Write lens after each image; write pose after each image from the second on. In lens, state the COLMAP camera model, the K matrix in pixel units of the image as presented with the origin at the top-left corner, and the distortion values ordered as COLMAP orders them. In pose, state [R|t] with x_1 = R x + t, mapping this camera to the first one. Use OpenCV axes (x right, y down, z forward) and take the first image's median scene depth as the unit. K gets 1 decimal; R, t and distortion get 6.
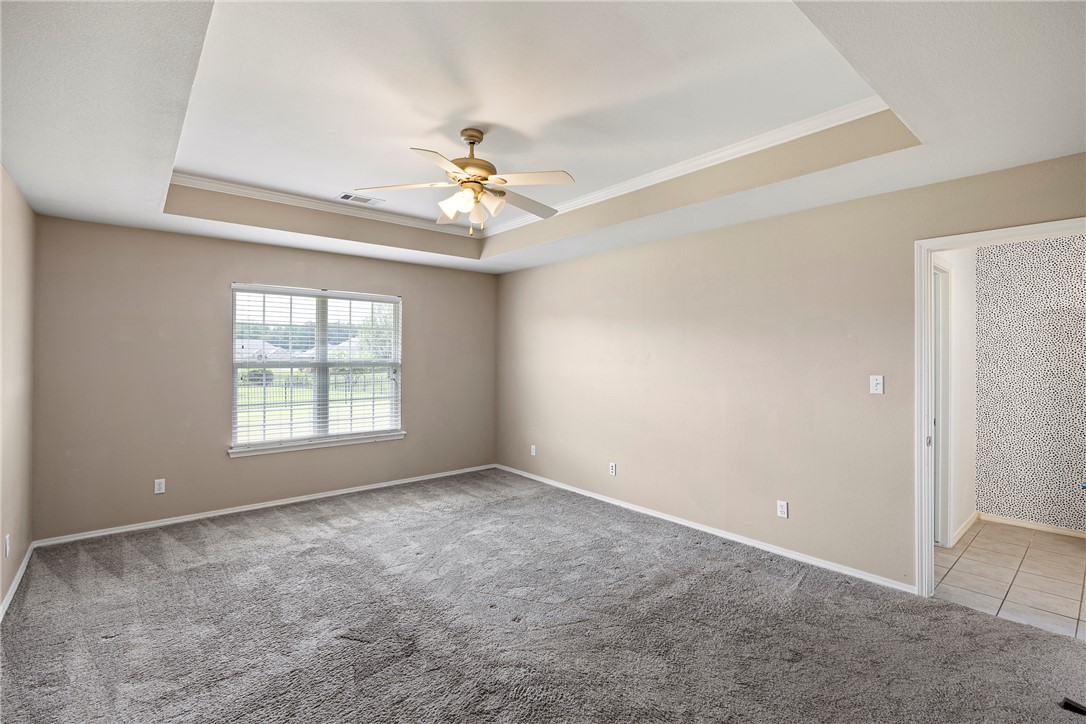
lens RADIAL K [[505.1, 0, 543.2], [0, 505.1, 352.0], [0, 0, 1]] dist [-0.022800, 0.000829]
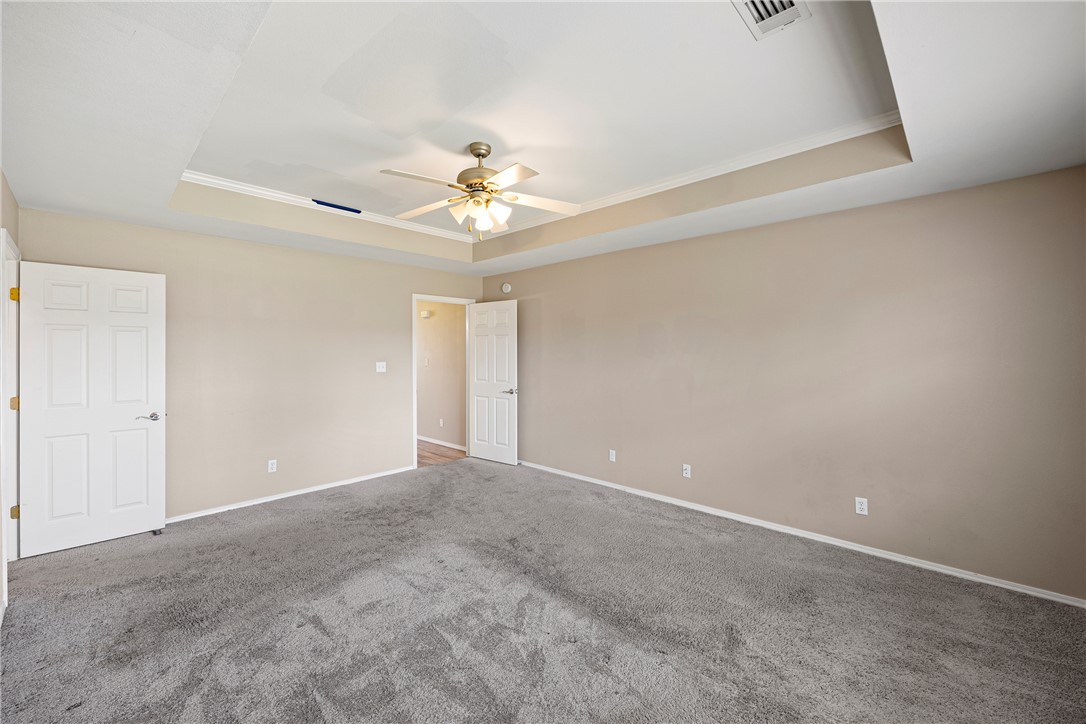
lens RADIAL K [[439.9, 0, 546.8], [0, 439.9, 353.5], [0, 0, 1]] dist [-0.002226, 0.000105]
pose [[-0.993449, 0.000146, -0.114273, -0.113754], [-0.000041, 0.999999, 0.001631, 0.005694], [0.114274, 0.001625, -0.993448, 1.256143]]
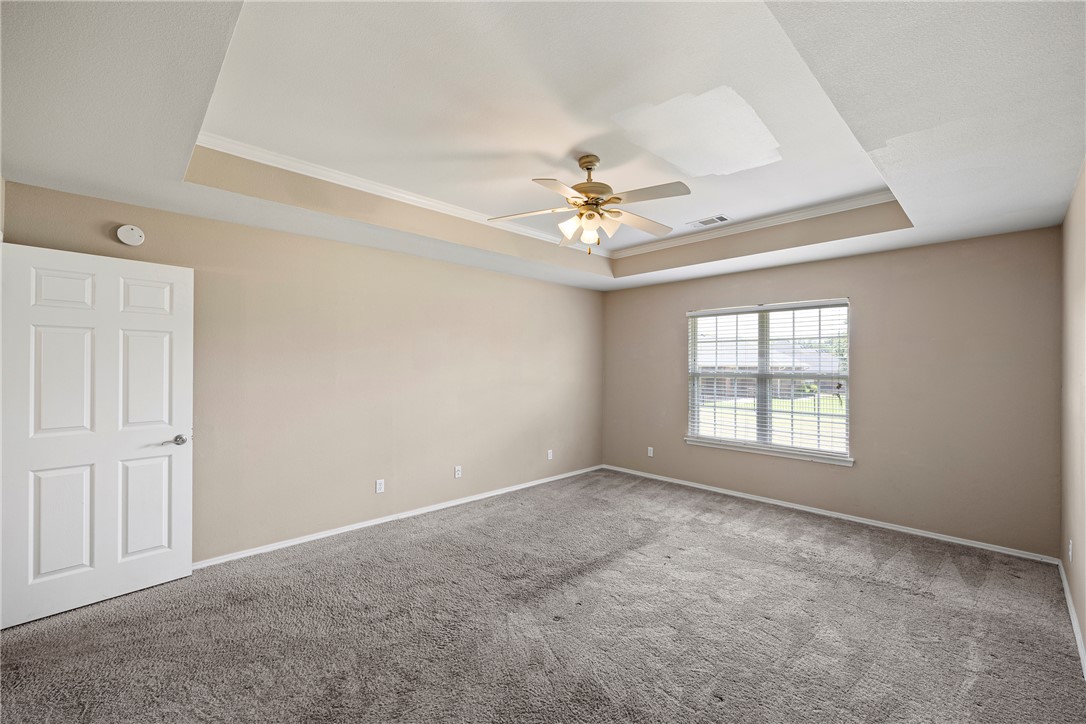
lens RADIAL K [[439.9, 0, 543.9], [0, 439.9, 366.5], [0, 0, 1]] dist [-0.002226, 0.000105]
pose [[0.062377, 0.004392, -0.998043, 0.506115], [-0.000975, 0.999990, 0.004339, 0.002108], [0.998052, 0.000703, 0.062381, 0.537628]]
